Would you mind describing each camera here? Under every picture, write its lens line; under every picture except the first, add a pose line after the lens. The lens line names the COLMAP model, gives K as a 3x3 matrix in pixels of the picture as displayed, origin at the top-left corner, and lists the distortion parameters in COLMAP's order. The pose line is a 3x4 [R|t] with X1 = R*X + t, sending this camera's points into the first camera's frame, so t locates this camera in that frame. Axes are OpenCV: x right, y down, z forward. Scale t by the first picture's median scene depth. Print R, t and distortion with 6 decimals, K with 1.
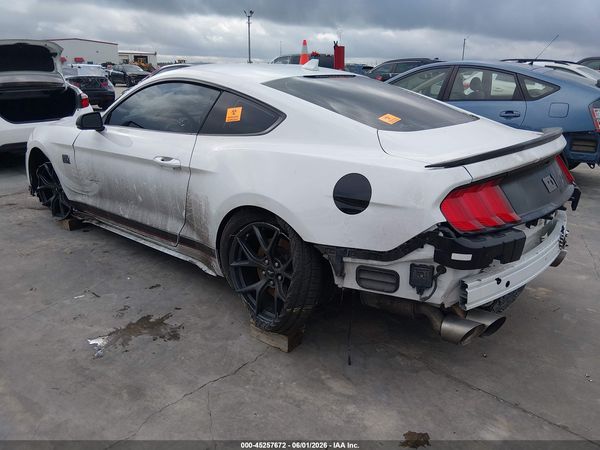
lens RADIAL K [[454.7, 0, 307.5], [0, 454.7, 223.6], [0, 0, 1]] dist [0.072077, -0.132284]
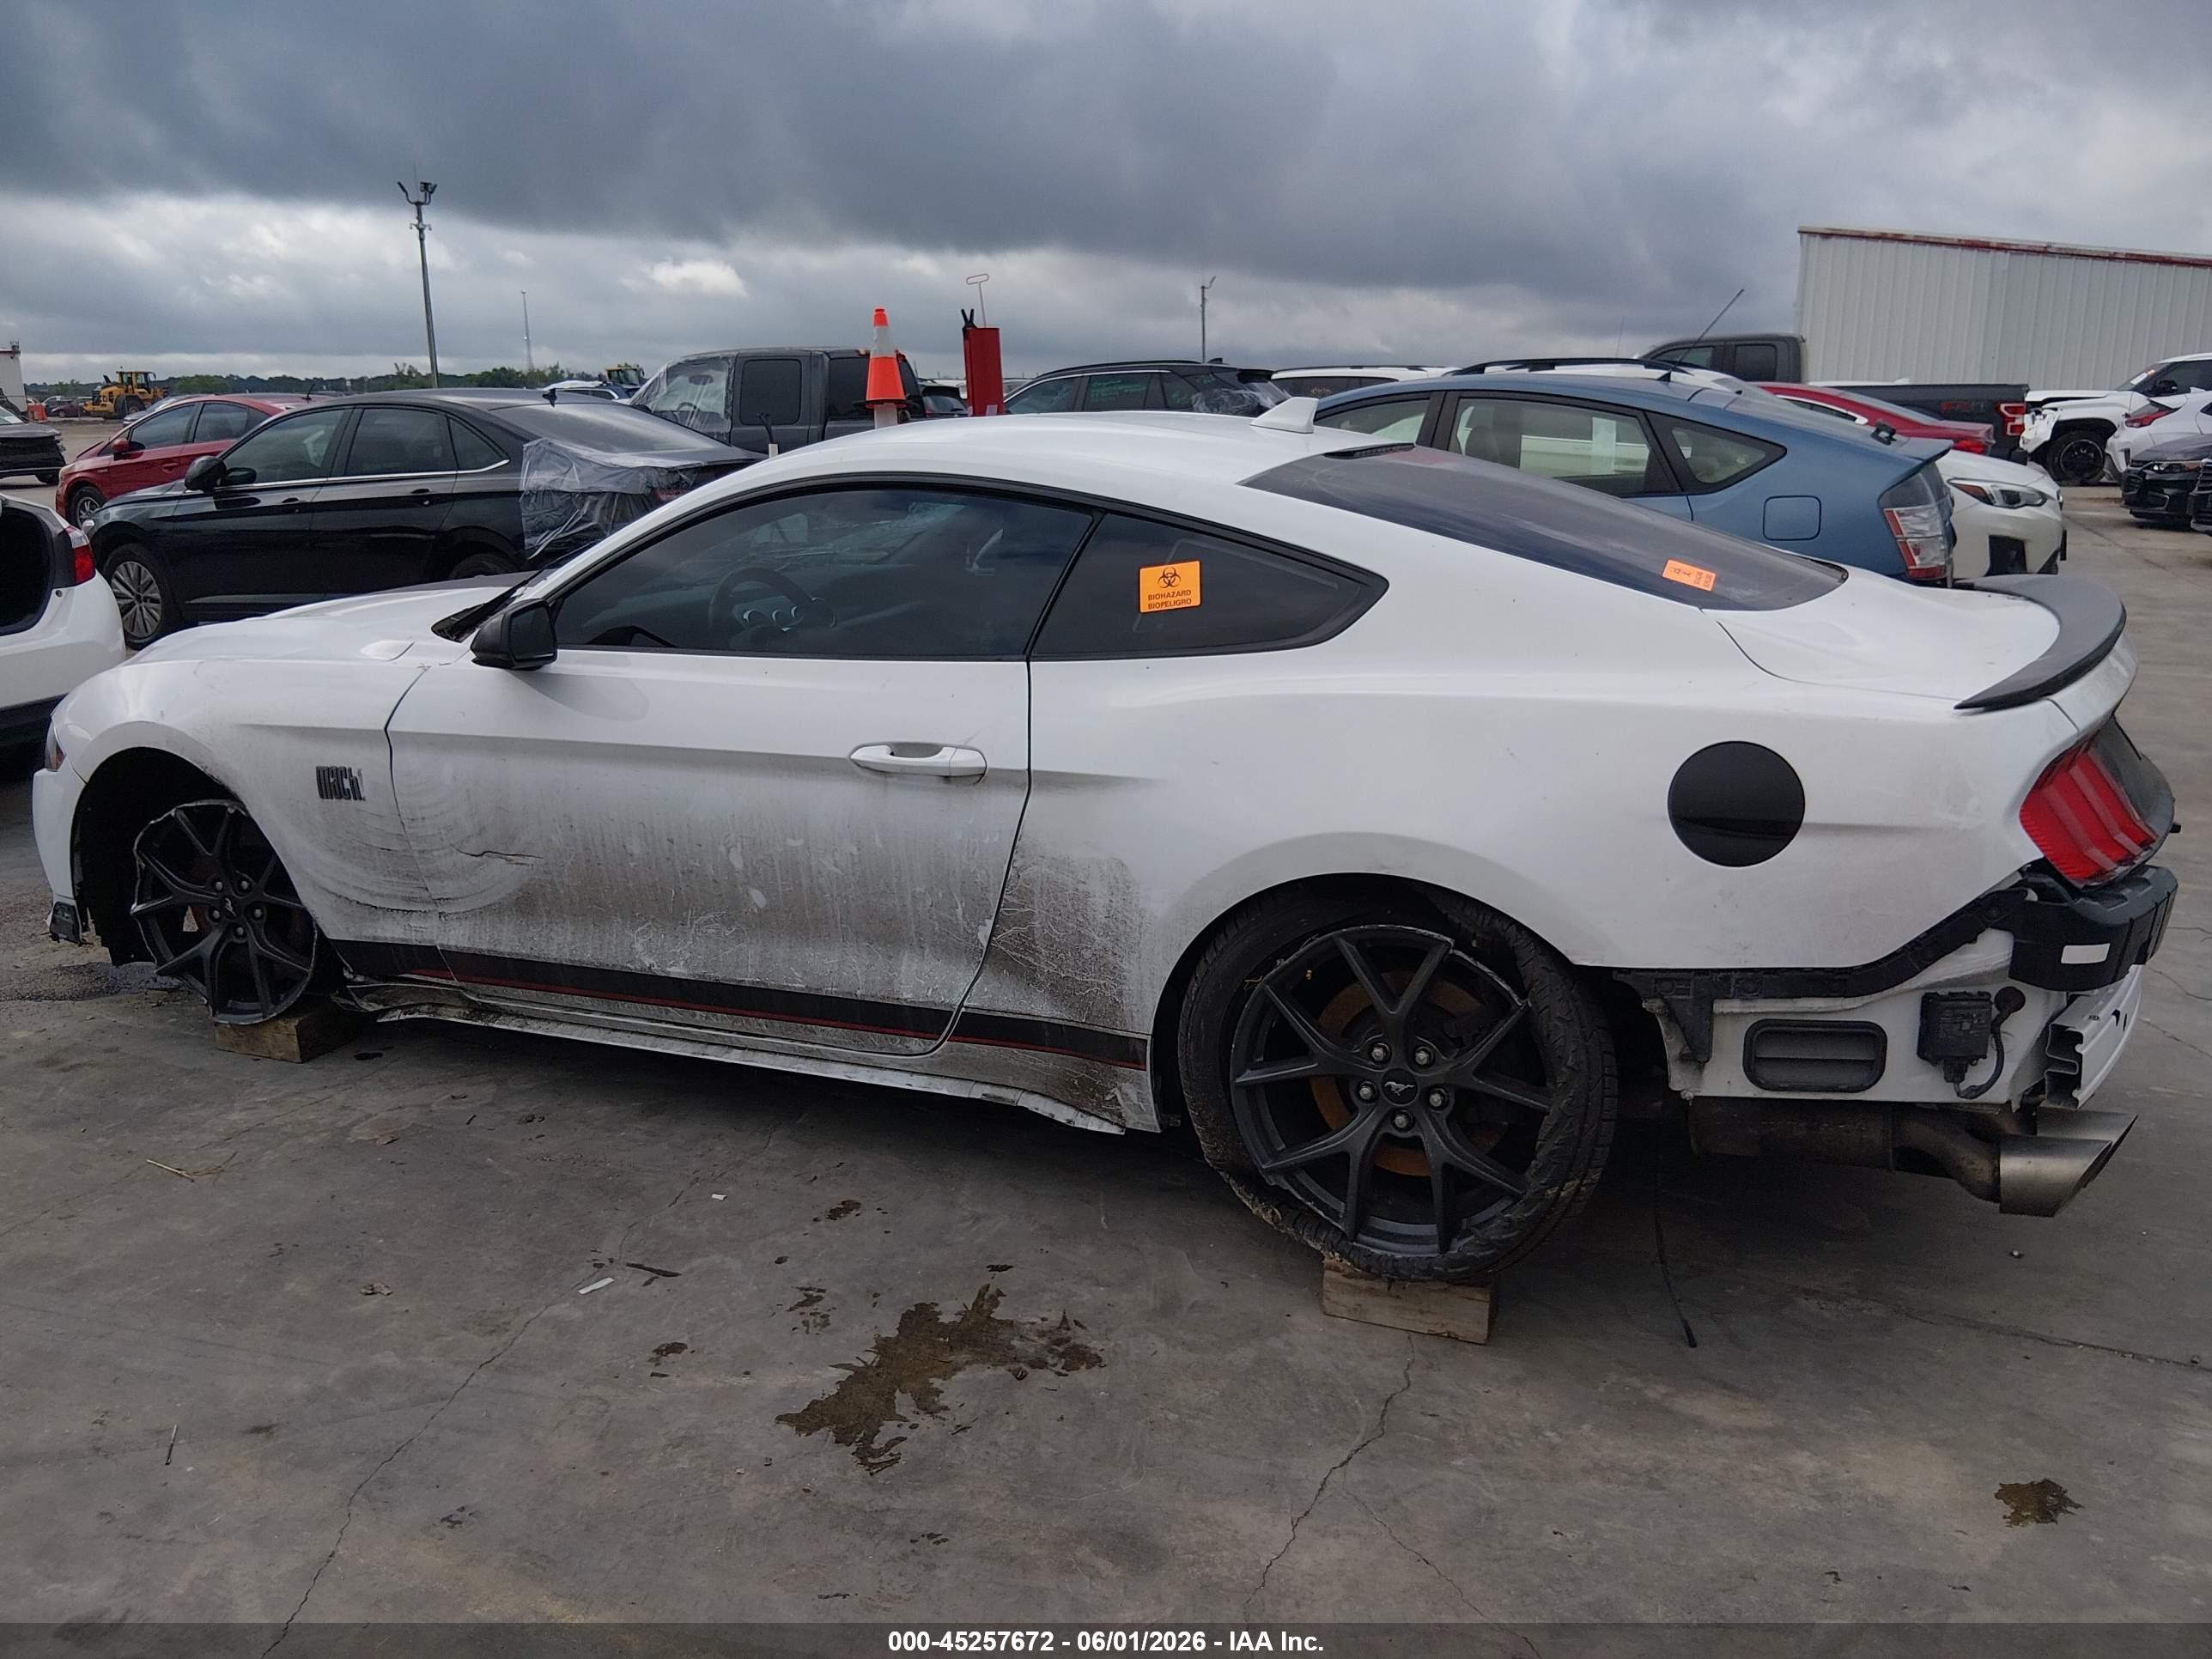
lens RADIAL K [[1676.2, 0, 1132.9], [0, 1676.2, 821.5], [0, 0, 1]] dist [0.072077, -0.132284]
pose [[0.962733, -0.085721, 0.256511, -0.487661], [0.104671, 0.992626, -0.061132, -0.018105], [-0.249379, 0.085703, 0.964606, -0.057258]]
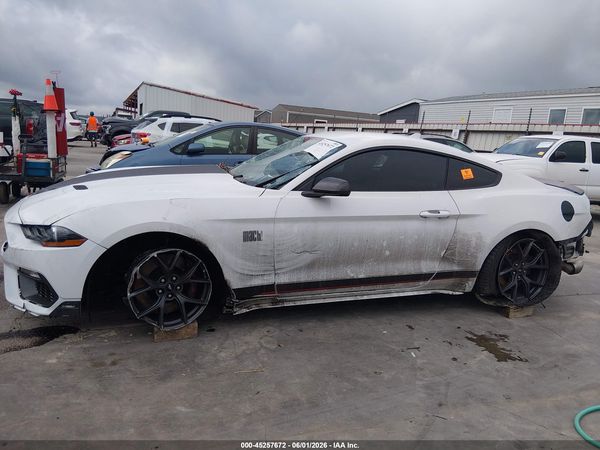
lens RADIAL K [[454.7, 0, 299.7], [0, 454.7, 221.4], [0, 0, 1]] dist [0.072077, -0.132284]
pose [[0.499668, -0.130468, 0.856335, -1.673720], [0.208108, 0.977718, 0.027531, -0.243683], [-0.840847, 0.164454, 0.515686, 0.730634]]
